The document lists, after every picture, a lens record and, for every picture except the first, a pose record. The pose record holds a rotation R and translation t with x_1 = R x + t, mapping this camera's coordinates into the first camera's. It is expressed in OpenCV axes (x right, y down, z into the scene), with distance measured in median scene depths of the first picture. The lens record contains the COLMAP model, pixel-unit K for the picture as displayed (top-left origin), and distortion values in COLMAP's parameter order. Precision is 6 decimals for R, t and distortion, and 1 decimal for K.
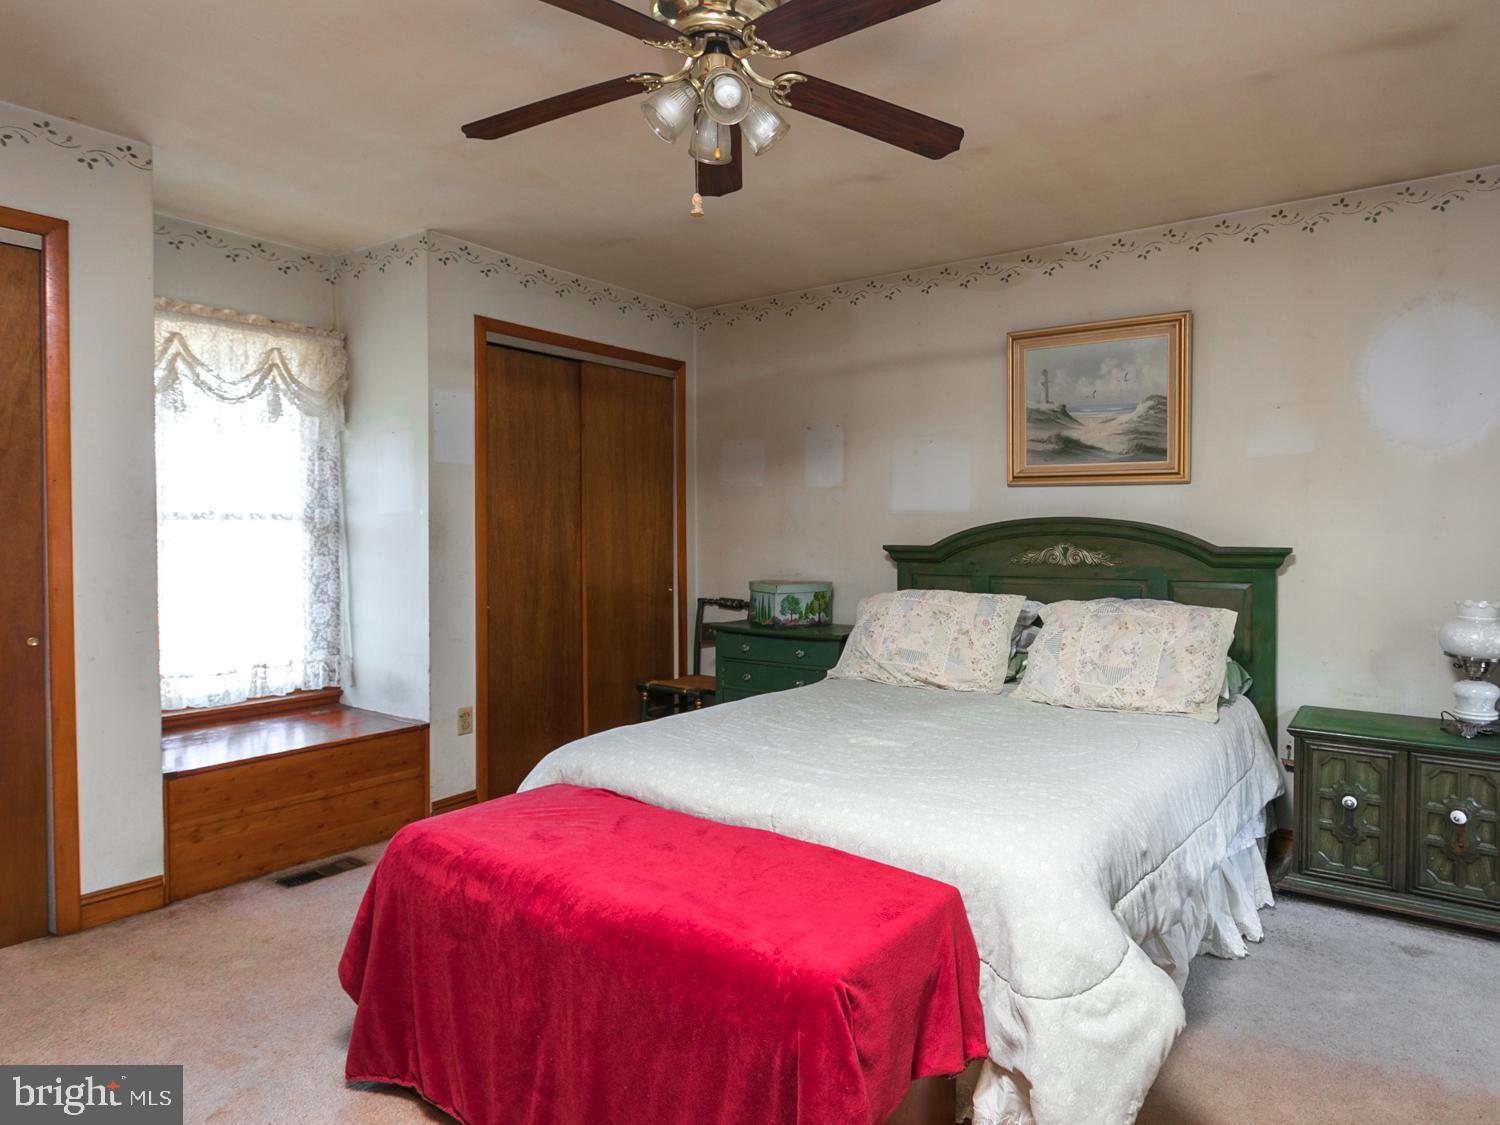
lens RADIAL K [[924.2, 0, 751.7], [0, 924.2, 518.4], [0, 0, 1]] dist [-0.003833, 0.000944]
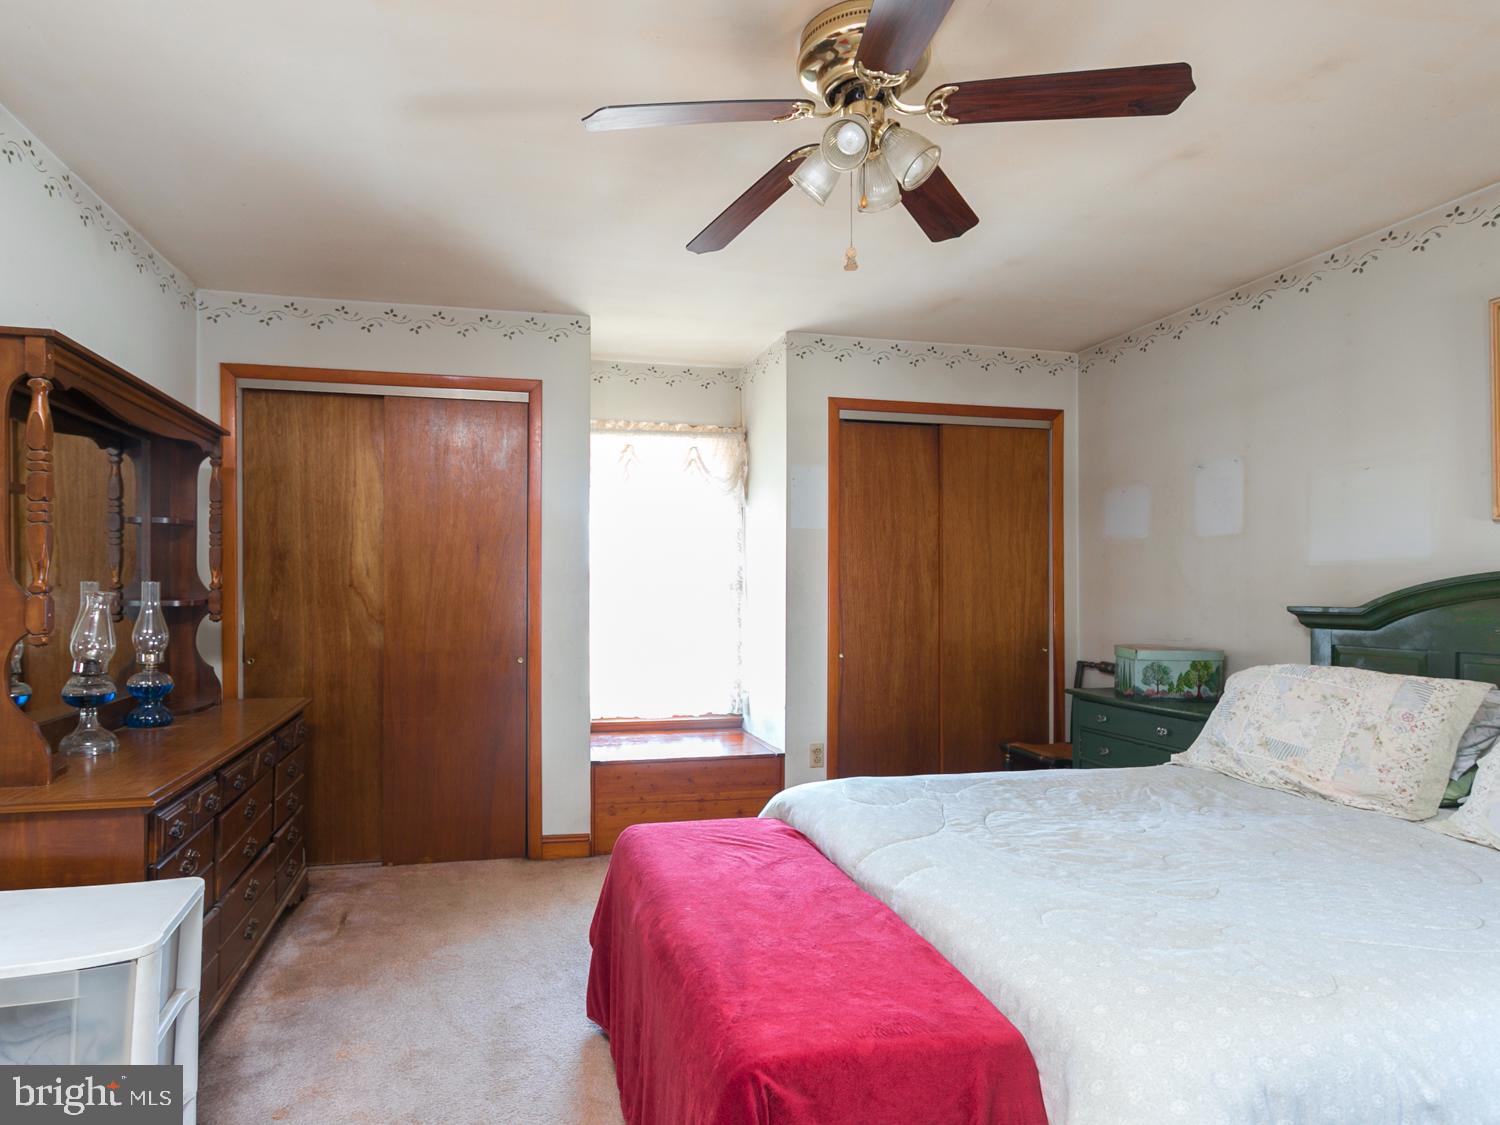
lens RADIAL K [[835.5, 0, 750.0], [0, 835.5, 562.5], [0, 0, 1]] dist [0.001810, 0.001285]
pose [[0.730751, -0.022052, -0.682288, 0.320765], [0.006310, 0.999654, -0.025551, 0.007991], [0.682615, 0.014366, 0.730637, 0.184313]]
